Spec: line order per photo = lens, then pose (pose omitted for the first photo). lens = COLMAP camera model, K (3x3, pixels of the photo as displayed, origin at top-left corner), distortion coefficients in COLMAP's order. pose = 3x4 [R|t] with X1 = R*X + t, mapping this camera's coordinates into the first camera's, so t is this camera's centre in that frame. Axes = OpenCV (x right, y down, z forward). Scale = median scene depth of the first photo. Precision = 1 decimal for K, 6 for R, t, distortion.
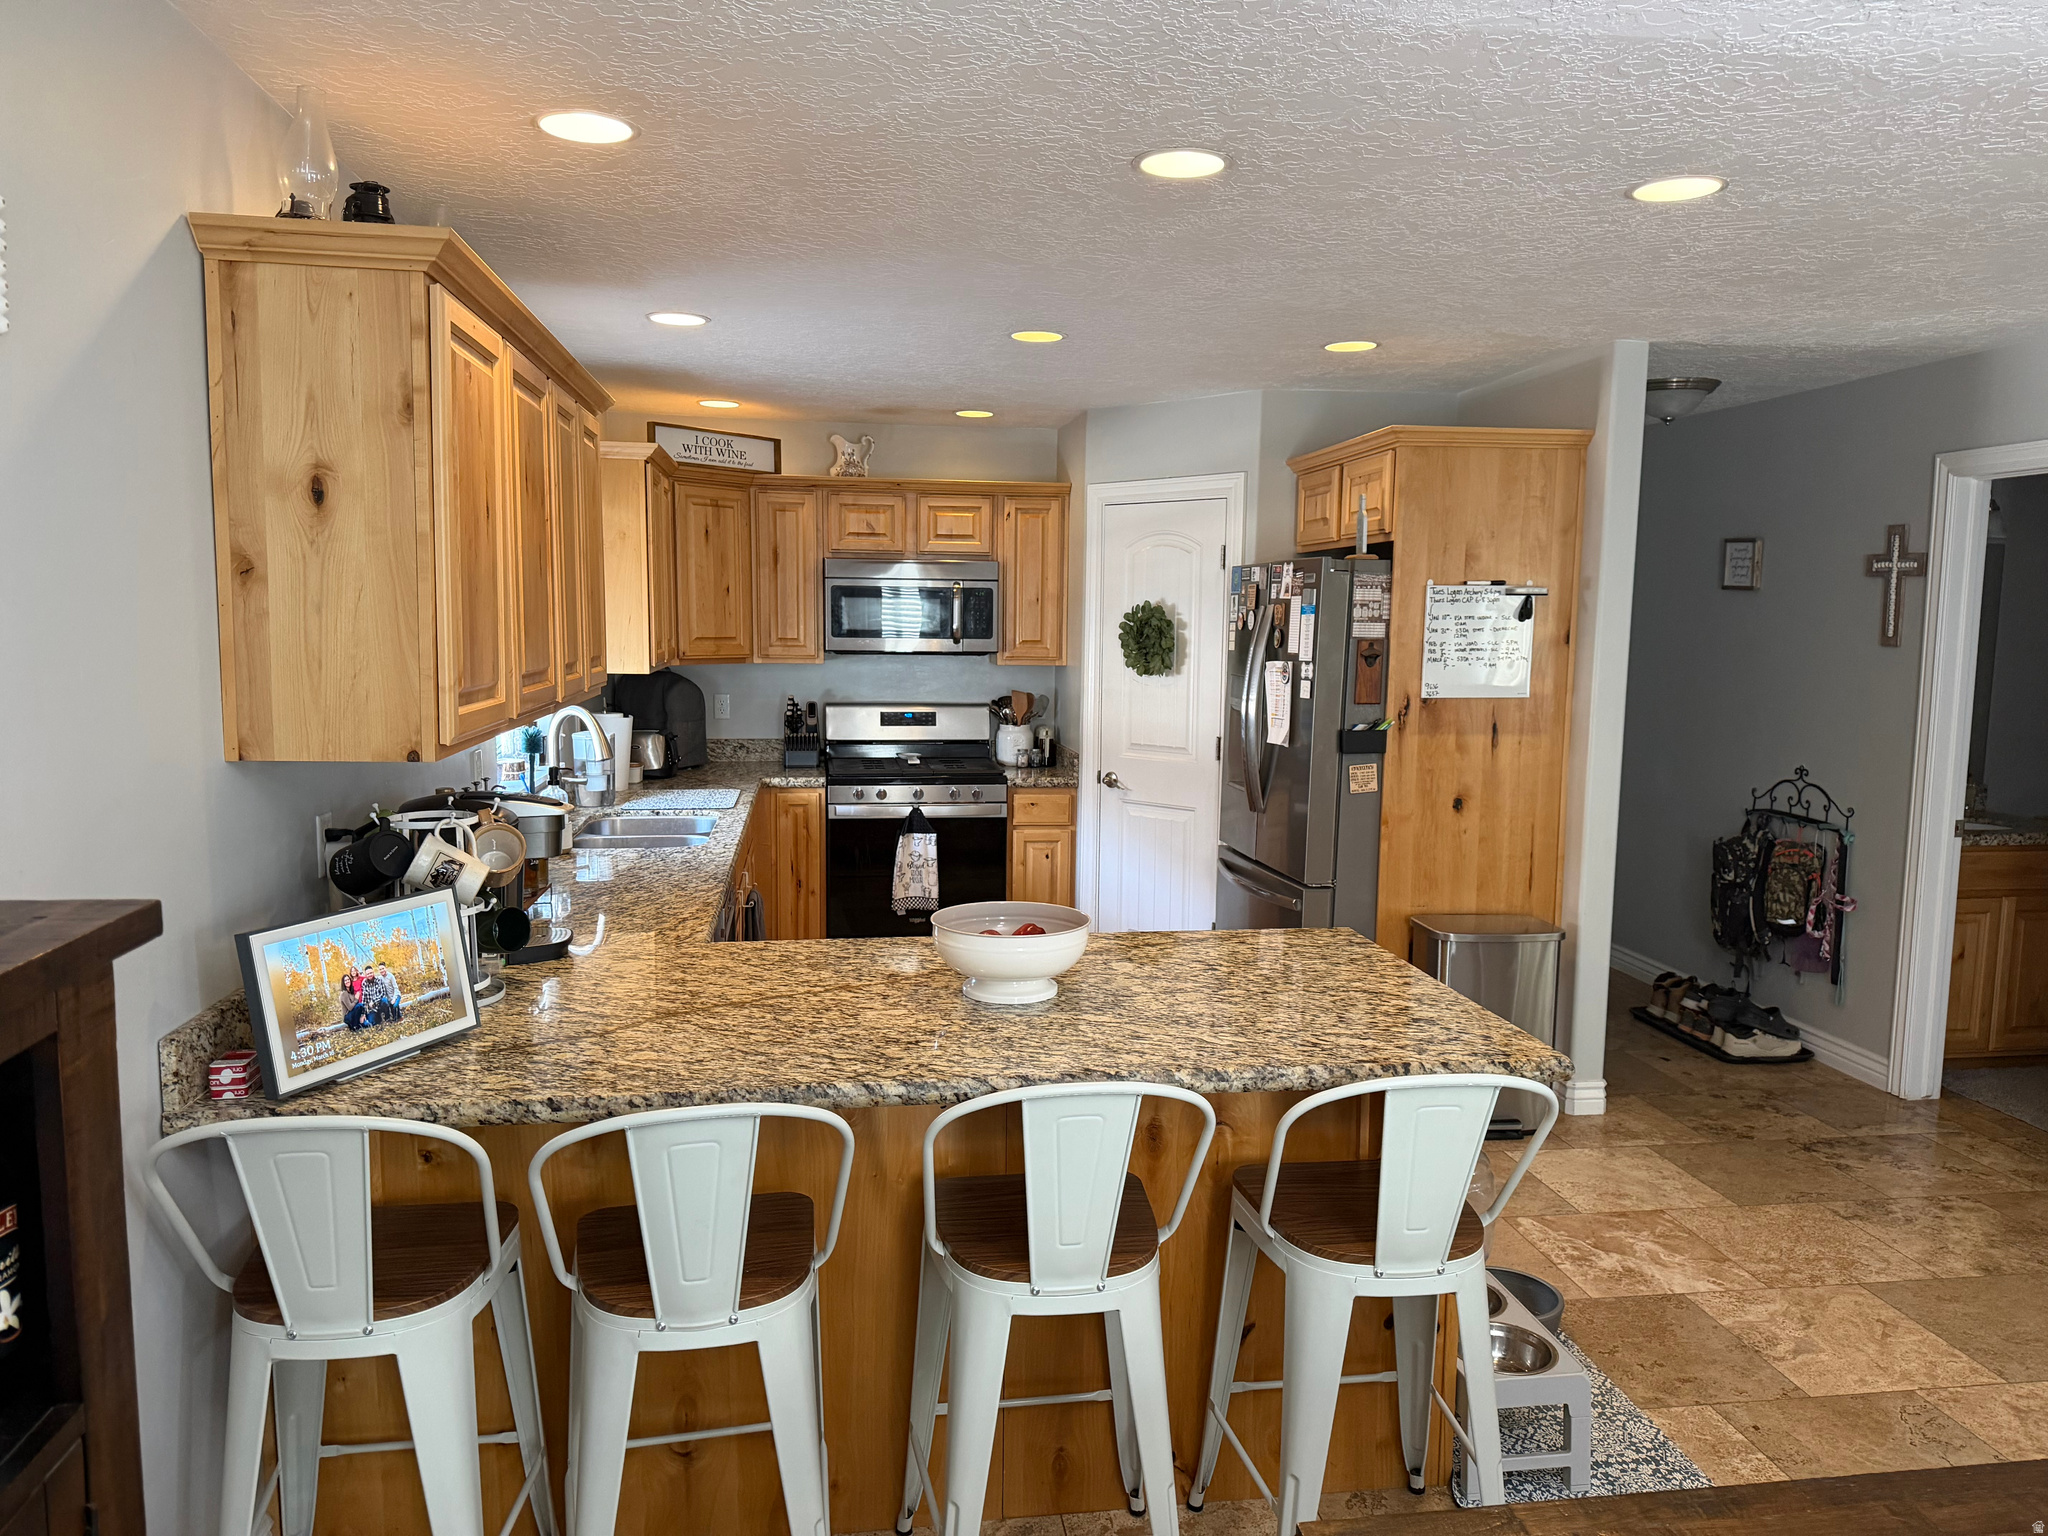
lens RADIAL K [[1435.9, 0, 1024.0], [0, 1435.9, 768.0], [0, 0, 1]] dist [0.203508, -0.000458]
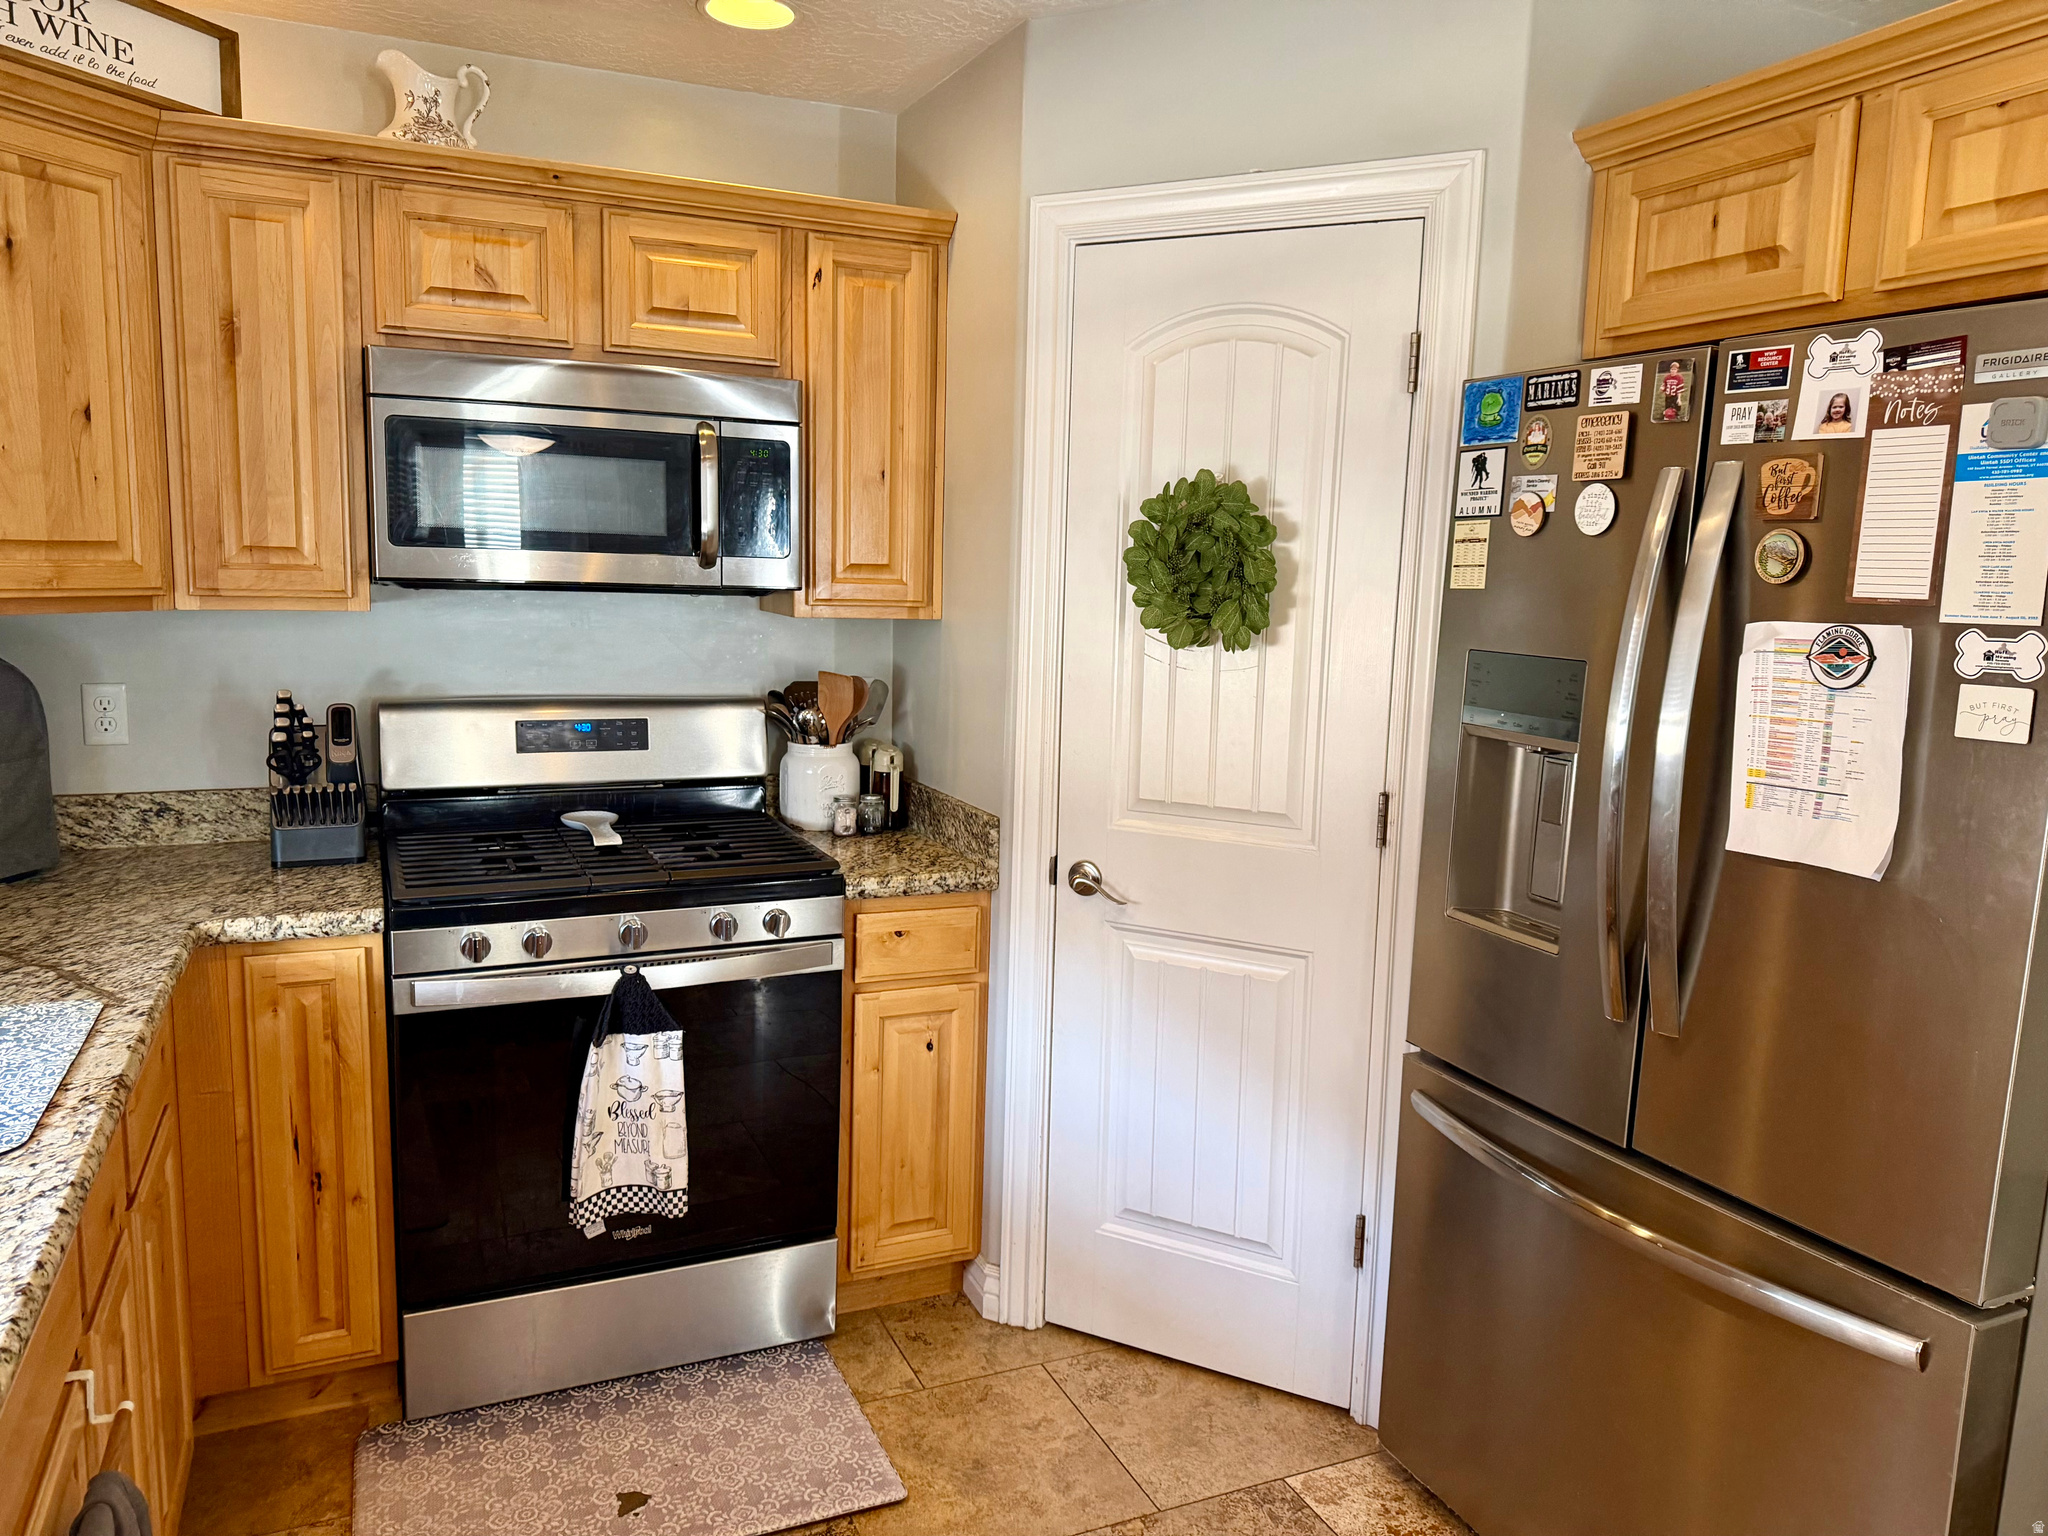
lens RADIAL K [[1449.1, 0, 1036.2], [0, 1449.1, 758.8], [0, 0, 1]] dist [0.031815, -0.035790]
pose [[0.960118, -0.022350, 0.278701, -0.075655], [0.012434, 0.999227, 0.037297, -0.044526], [-0.279319, -0.032344, 0.959654, 0.564279]]
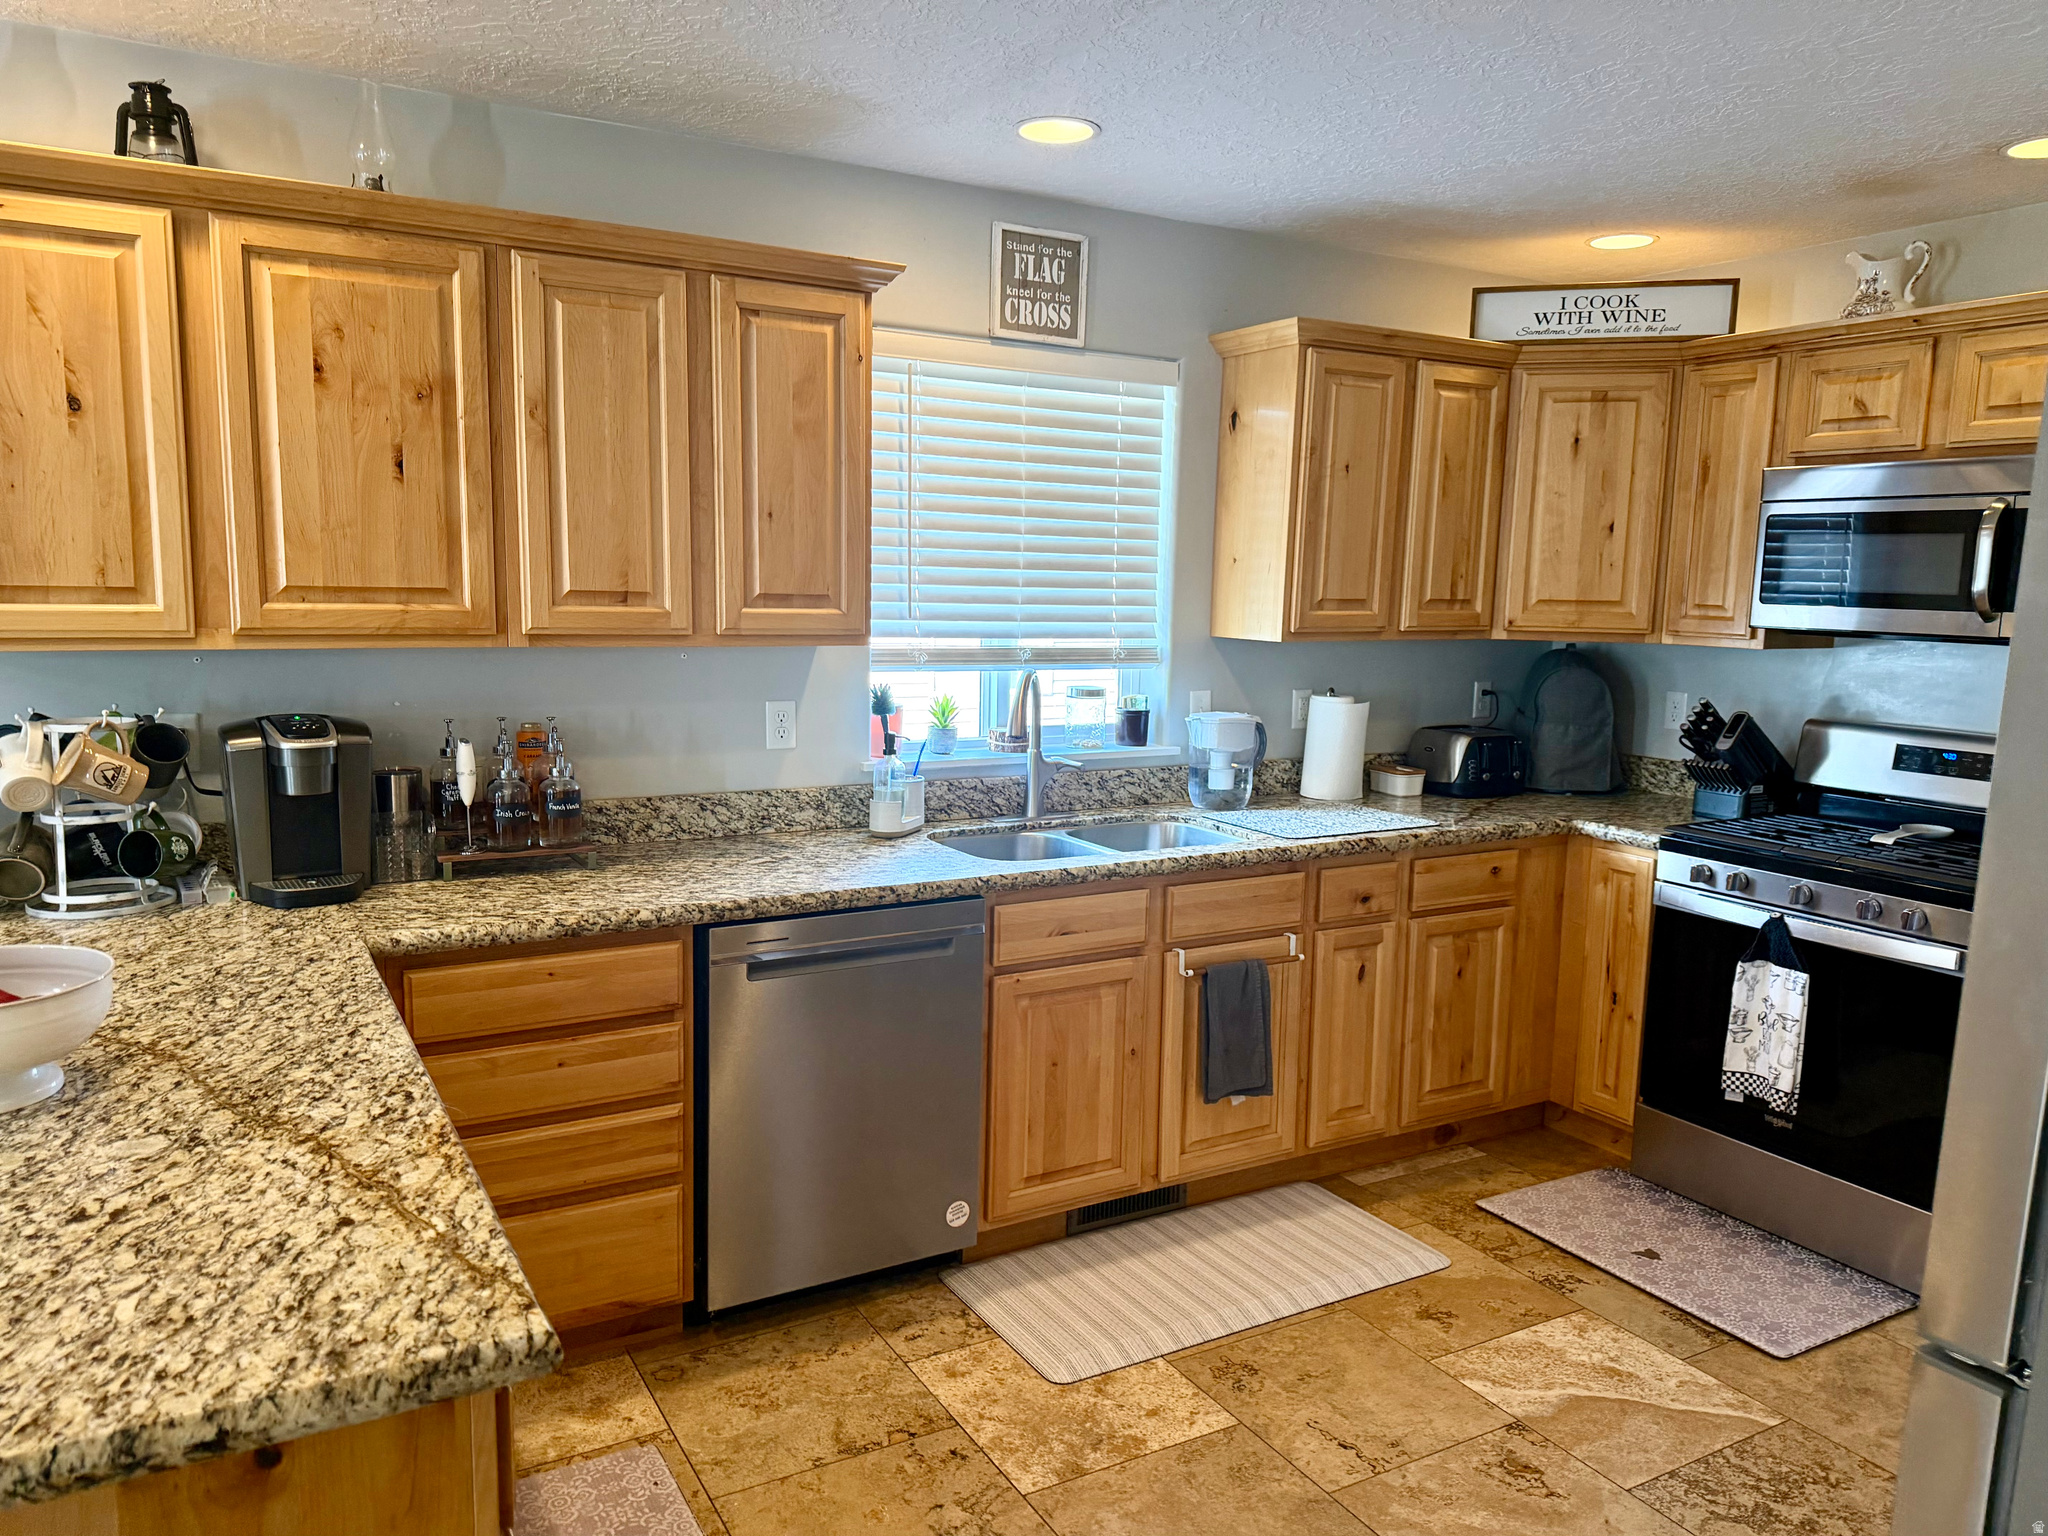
lens RADIAL K [[1472.3, 0, 1024.0], [0, 1472.3, 768.0], [0, 0, 1]] dist [0.024286, -0.001273]
pose [[0.374703, 0.122451, -0.919023, 0.315087], [-0.120447, 0.989269, 0.082702, -0.038835], [0.919288, 0.079705, 0.385431, 0.505250]]
